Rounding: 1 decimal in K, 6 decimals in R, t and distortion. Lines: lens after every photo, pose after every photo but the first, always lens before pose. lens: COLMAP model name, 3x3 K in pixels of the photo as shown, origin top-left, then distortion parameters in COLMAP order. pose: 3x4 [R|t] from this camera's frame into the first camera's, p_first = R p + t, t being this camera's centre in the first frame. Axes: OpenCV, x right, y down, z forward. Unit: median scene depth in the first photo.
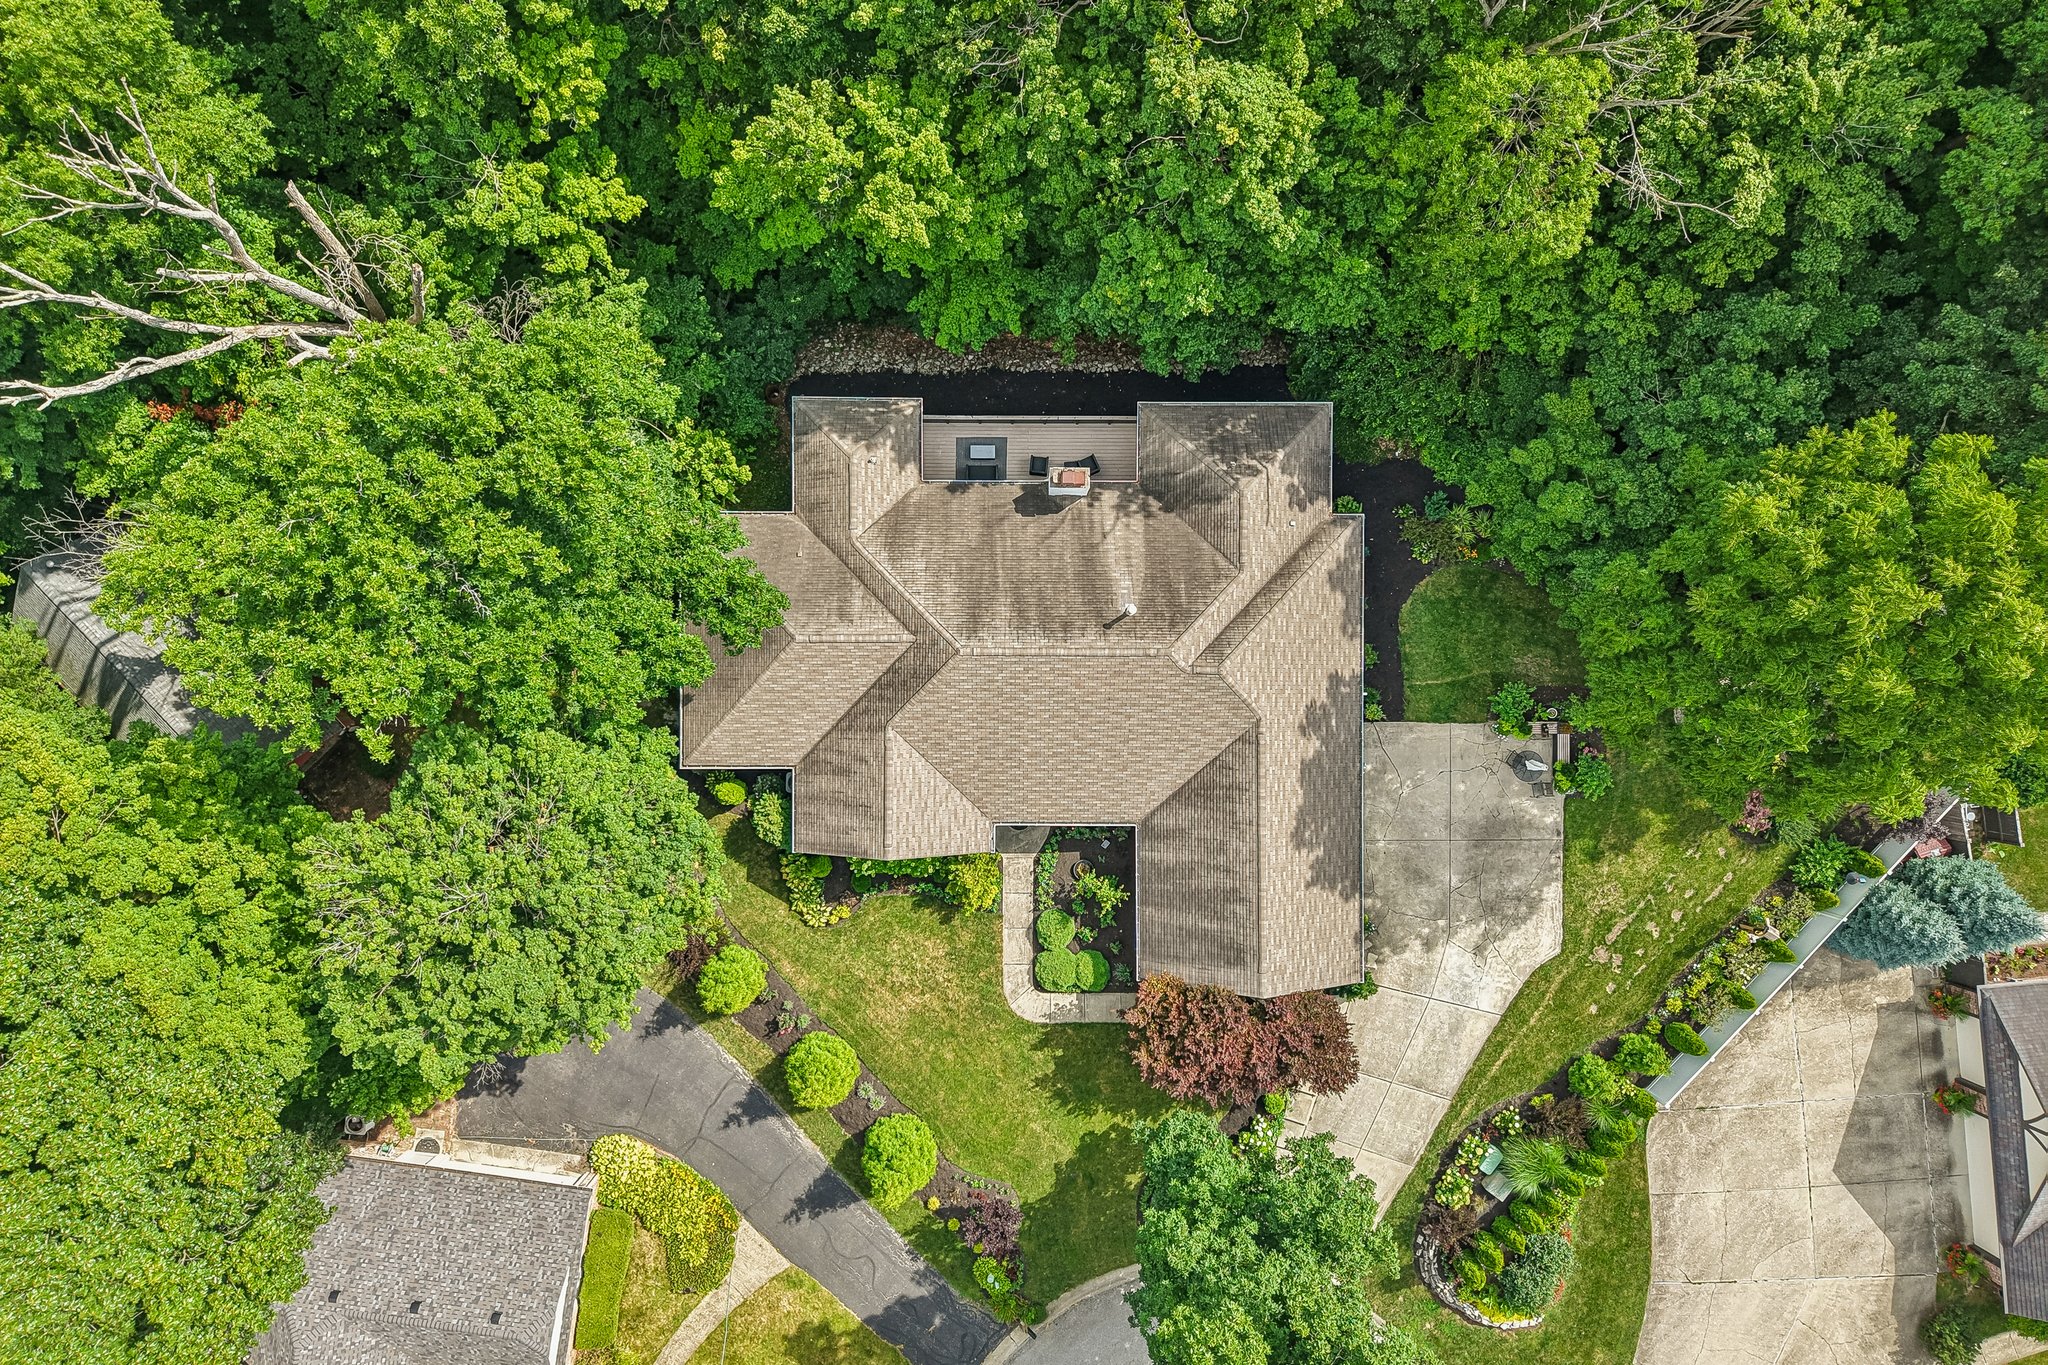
lens RADIAL K [[1360.8, 0, 1024.9], [0, 1360.8, 682.7], [0, 0, 1]] dist [-0.011490, -0.001208]
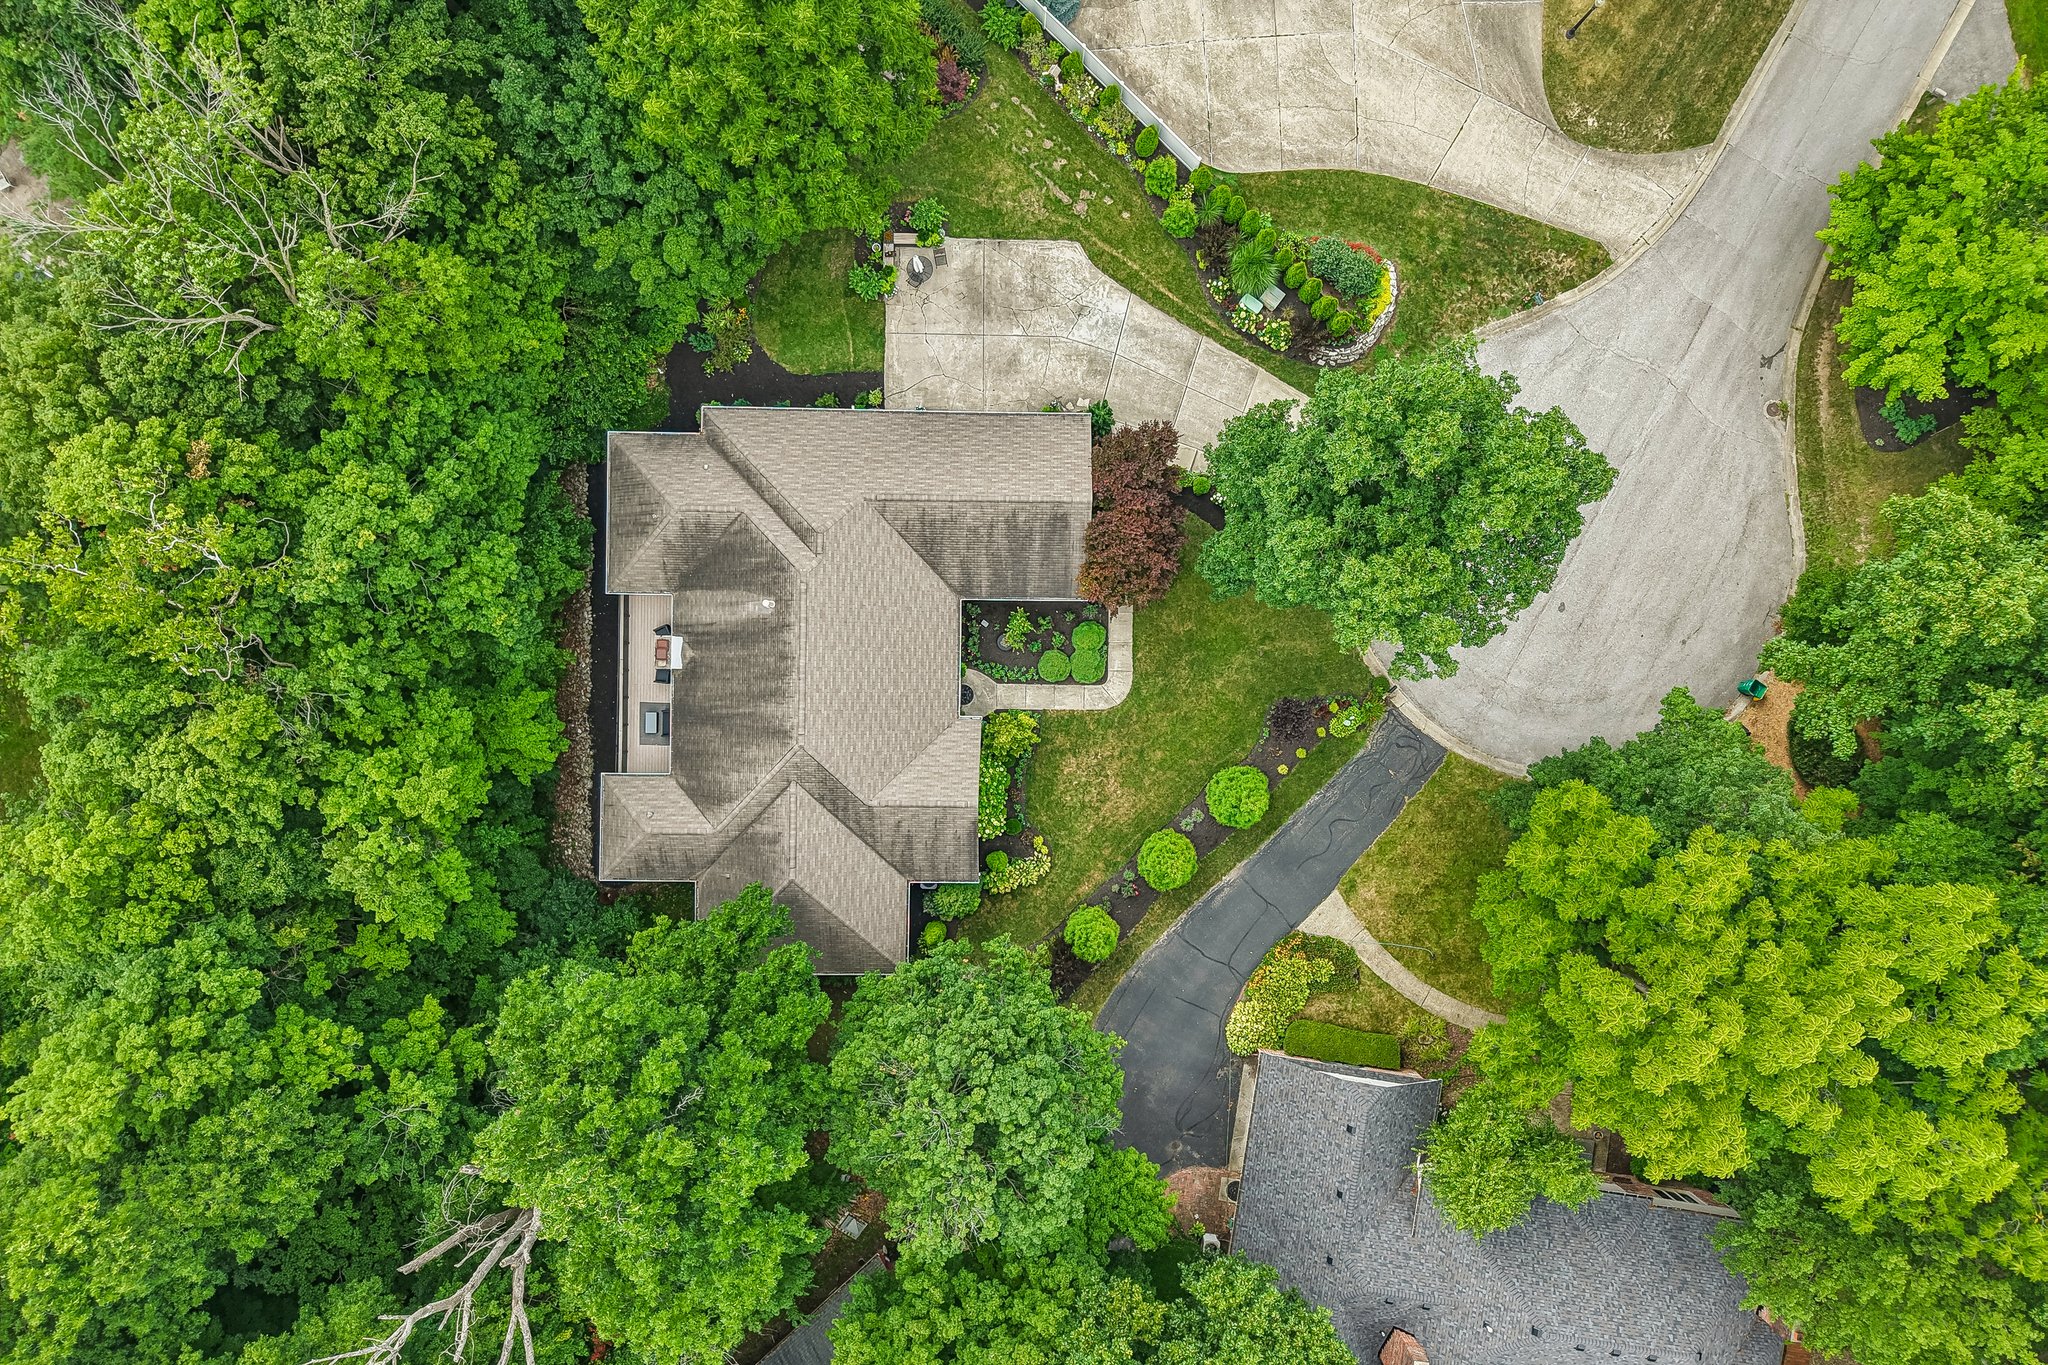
lens RADIAL K [[1360.8, 0, 1024.5], [0, 1360.8, 683.6], [0, 0, 1]] dist [-0.011490, -0.001208]
pose [[0.011509, -0.999851, -0.012834, 0.022694], [0.999872, 0.011364, 0.011281, 0.147935], [-0.011134, -0.012962, 0.999854, -0.206230]]
